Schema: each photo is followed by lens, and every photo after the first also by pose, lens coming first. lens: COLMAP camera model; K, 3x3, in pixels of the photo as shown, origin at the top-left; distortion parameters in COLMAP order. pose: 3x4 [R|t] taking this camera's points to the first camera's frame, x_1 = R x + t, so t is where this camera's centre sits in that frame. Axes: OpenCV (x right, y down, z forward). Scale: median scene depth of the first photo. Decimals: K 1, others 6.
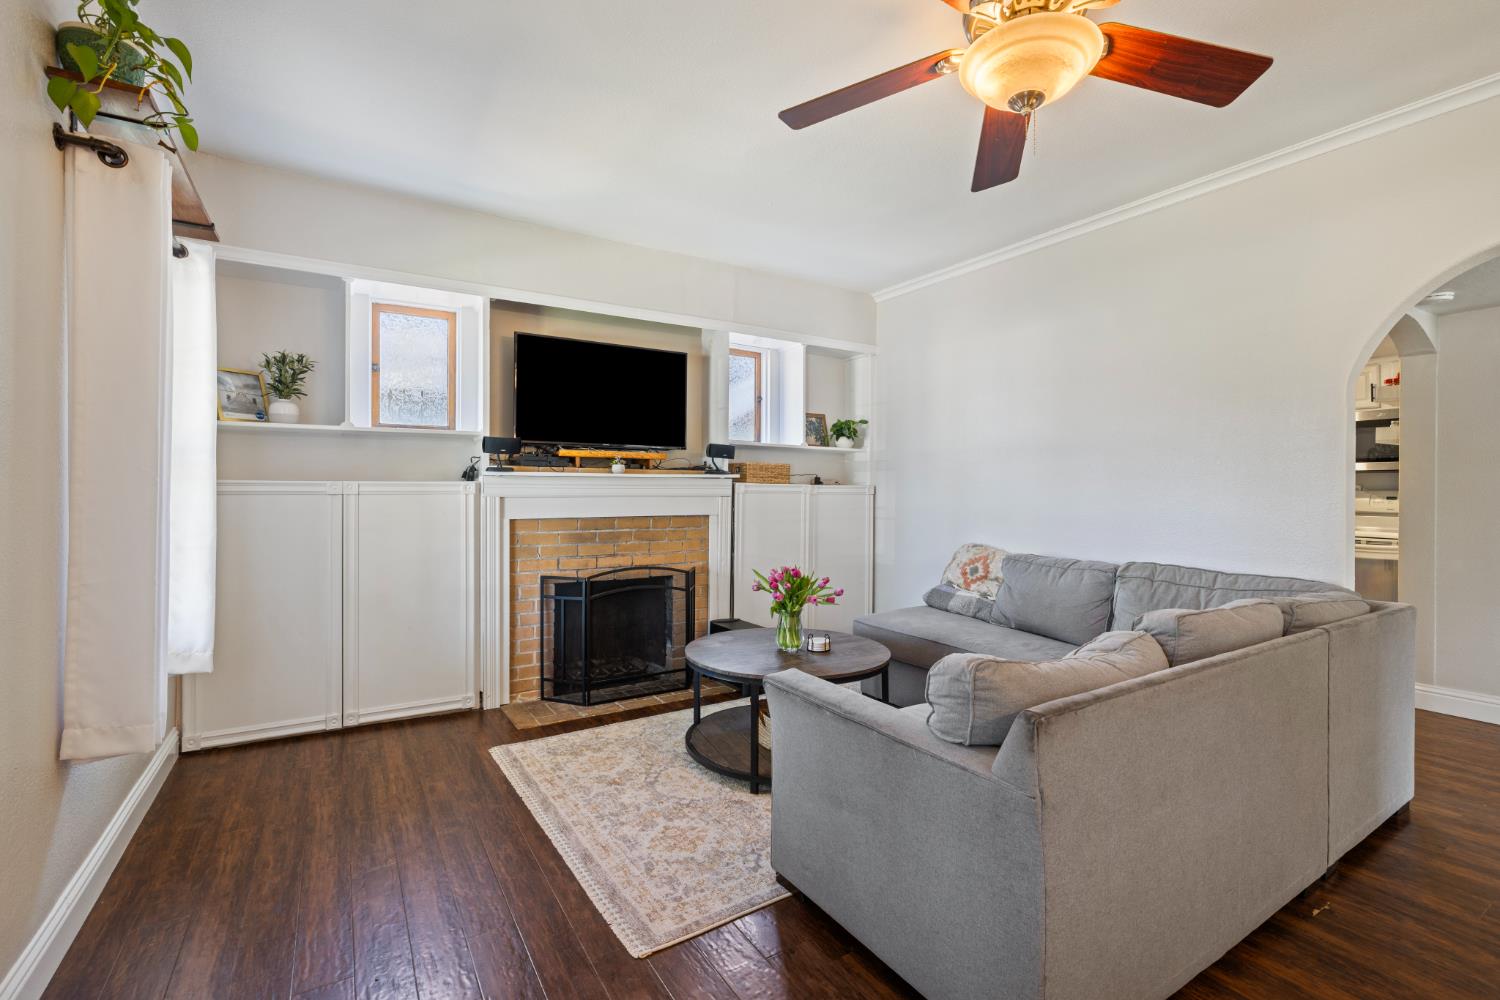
lens RADIAL K [[678.3, 0, 751.4], [0, 678.3, 490.9], [0, 0, 1]] dist [-0.001171, 0.000221]
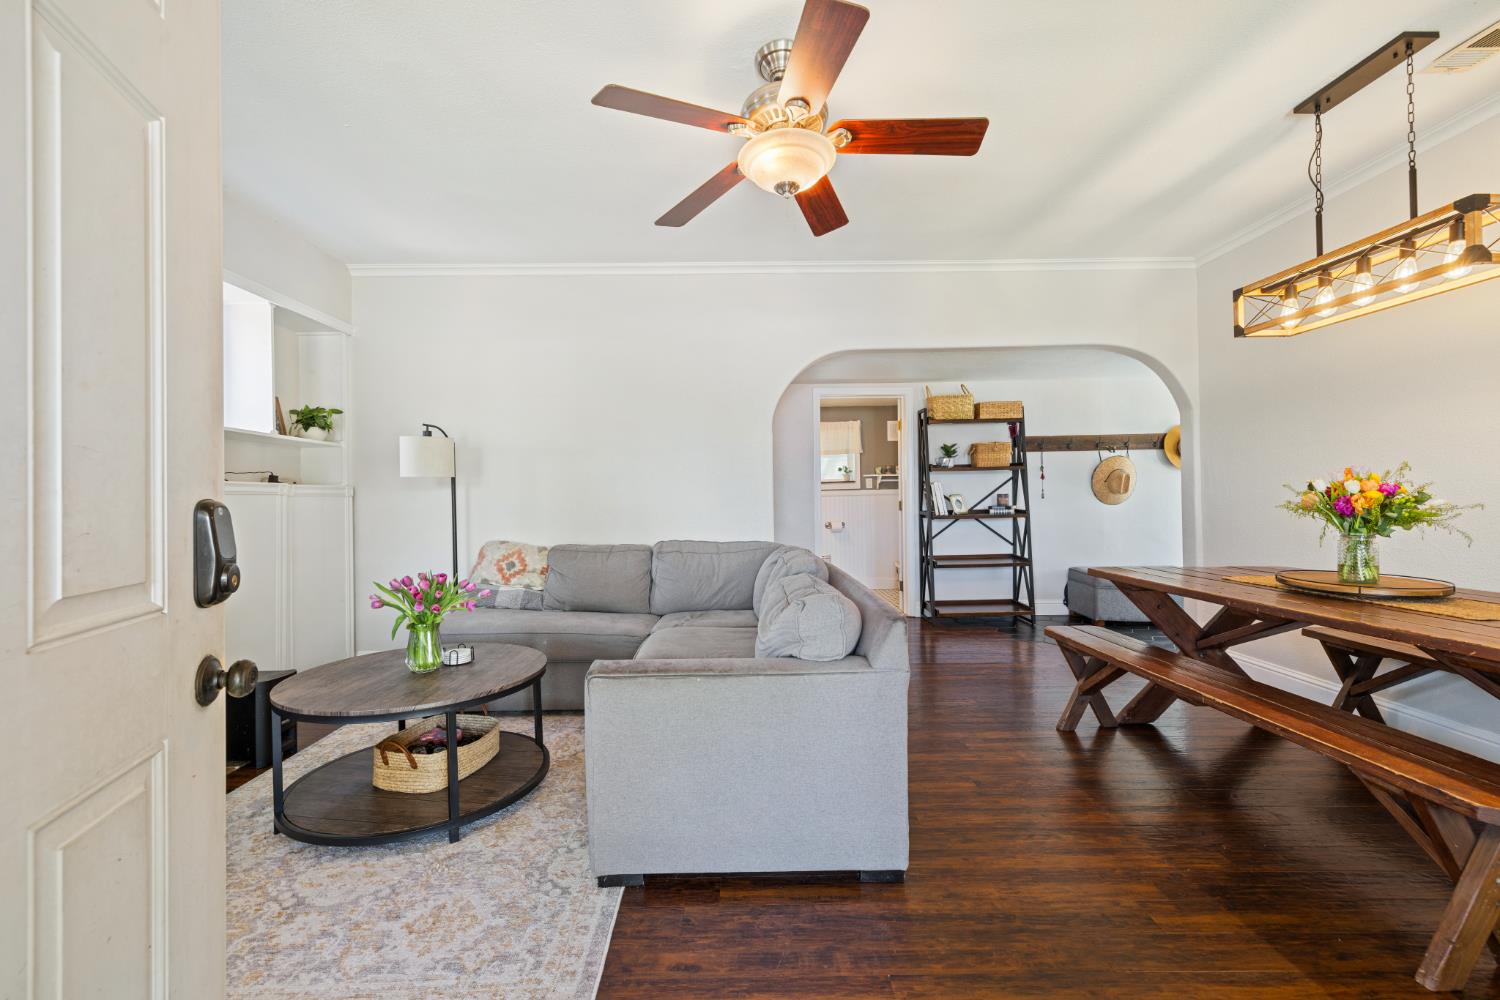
lens RADIAL K [[637.2, 0, 742.9], [0, 637.2, 494.0], [0, 0, 1]] dist [-0.002317, 0.001580]
pose [[0.510268, -0.004500, 0.860004, -0.360017], [0.016828, 0.999847, -0.004753, 0.020101], [-0.859851, 0.016897, 0.510266, 0.211335]]
